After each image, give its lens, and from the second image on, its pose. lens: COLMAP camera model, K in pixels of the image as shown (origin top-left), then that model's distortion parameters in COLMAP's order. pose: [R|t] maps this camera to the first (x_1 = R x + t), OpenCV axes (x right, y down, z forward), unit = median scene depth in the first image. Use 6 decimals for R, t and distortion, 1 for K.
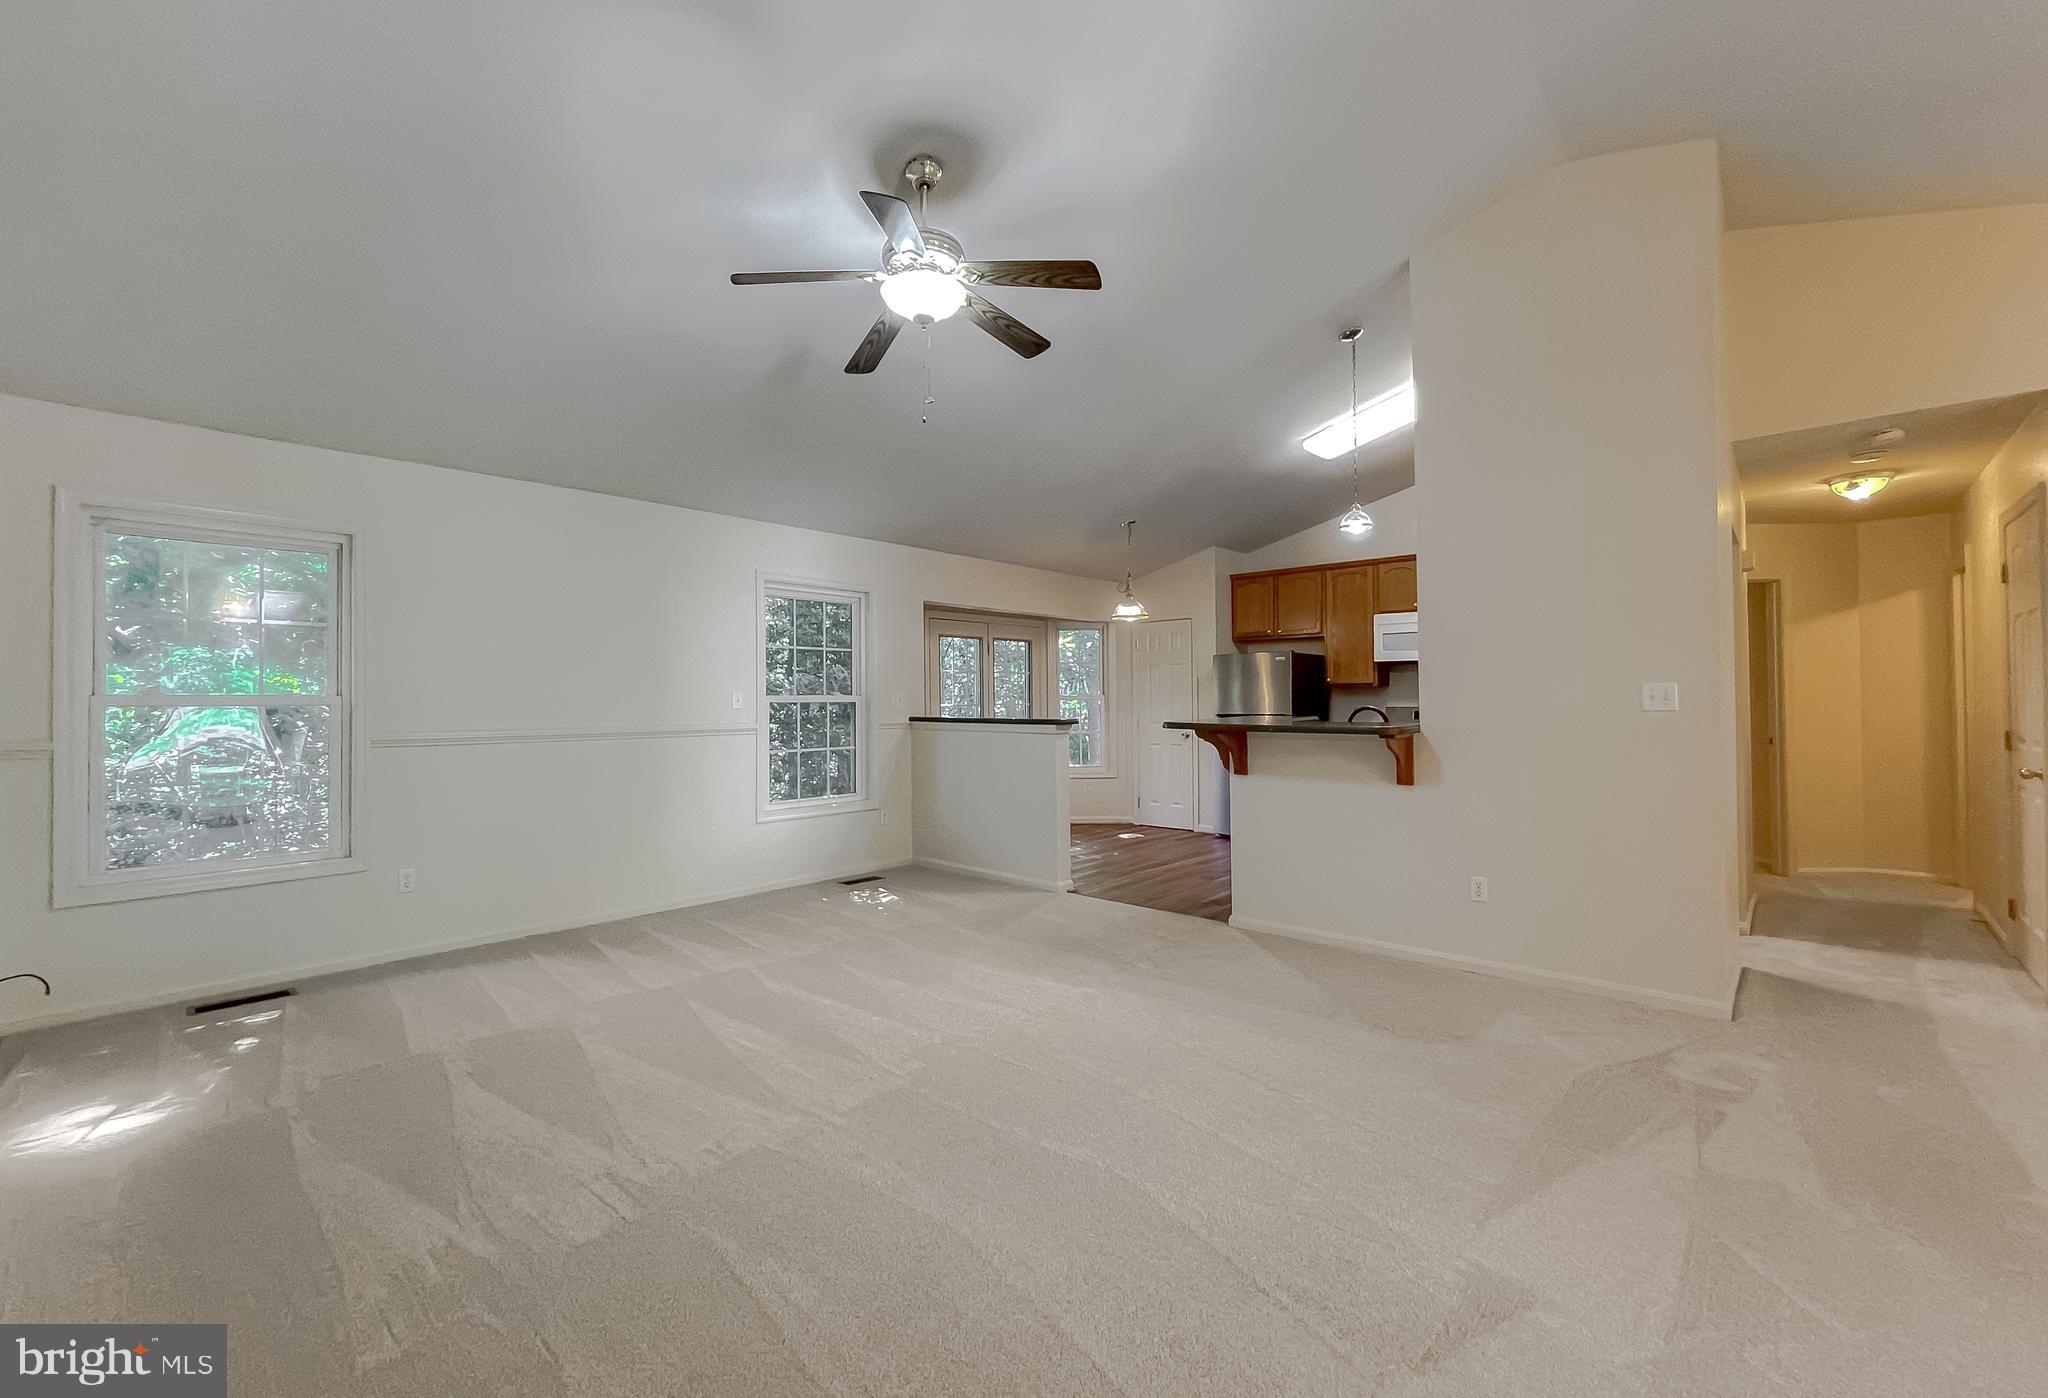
lens RADIAL K [[853.2, 0, 995.8], [0, 853.2, 706.1], [0, 0, 1]] dist [-0.002129, -0.000922]
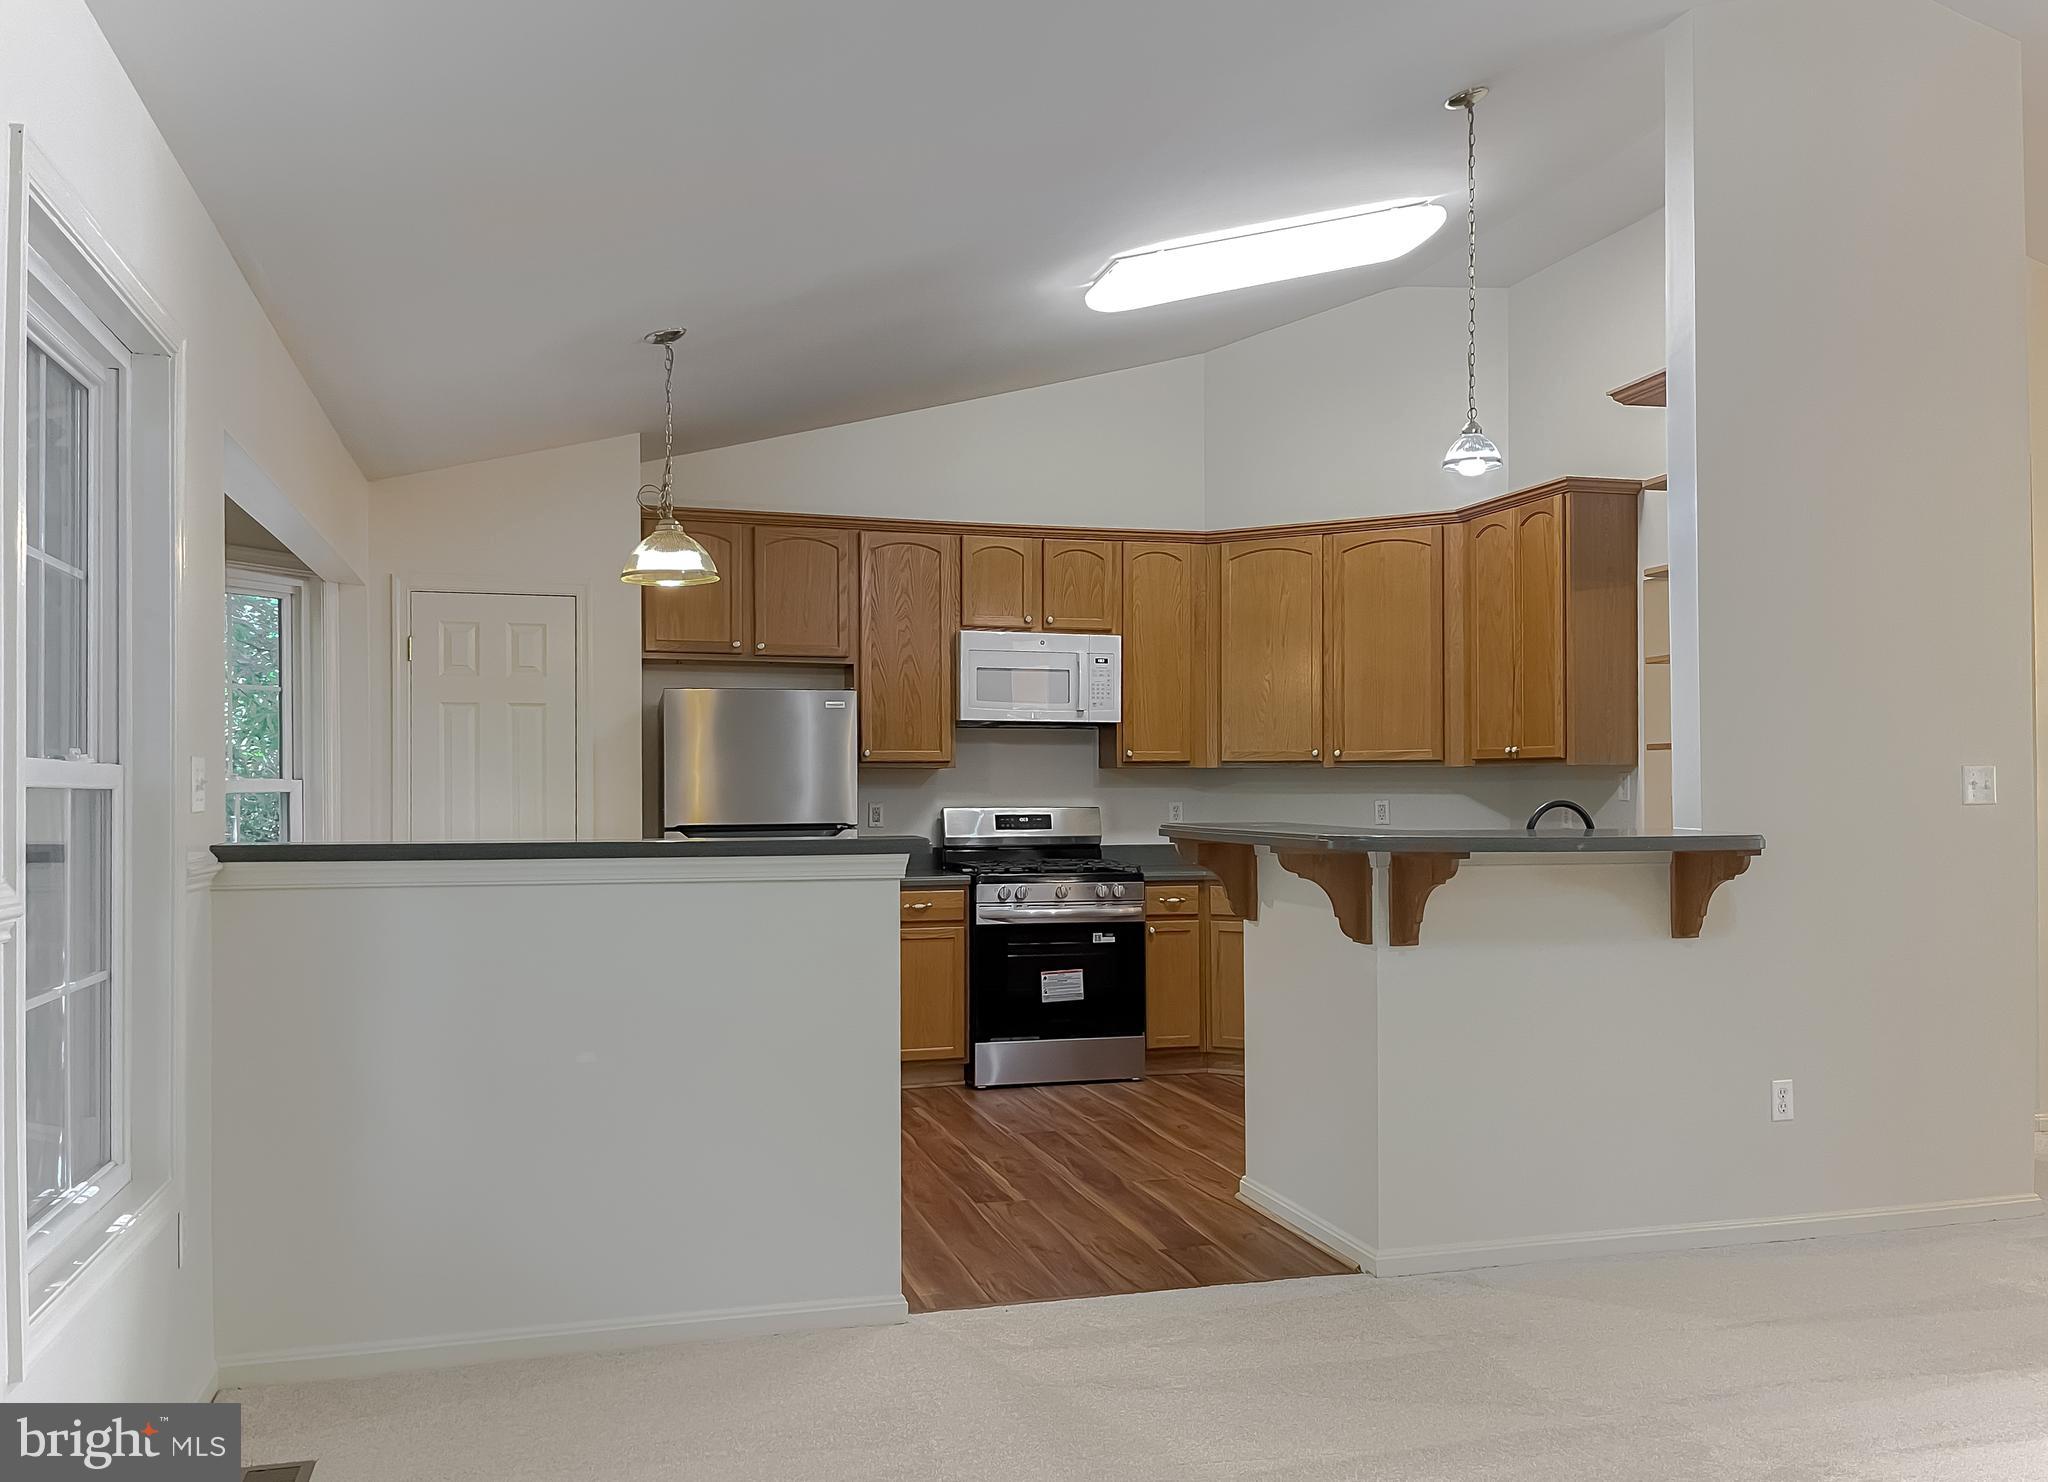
lens RADIAL K [[1615.9, 0, 1025.8], [0, 1615.9, 770.2], [0, 0, 1]] dist [0.077601, -0.106236]
pose [[0.502763, 0.018705, 0.864222, -0.587281], [0.006265, 0.999661, -0.025282, 0.004891], [-0.864402, 0.018126, 0.502475, 0.719147]]
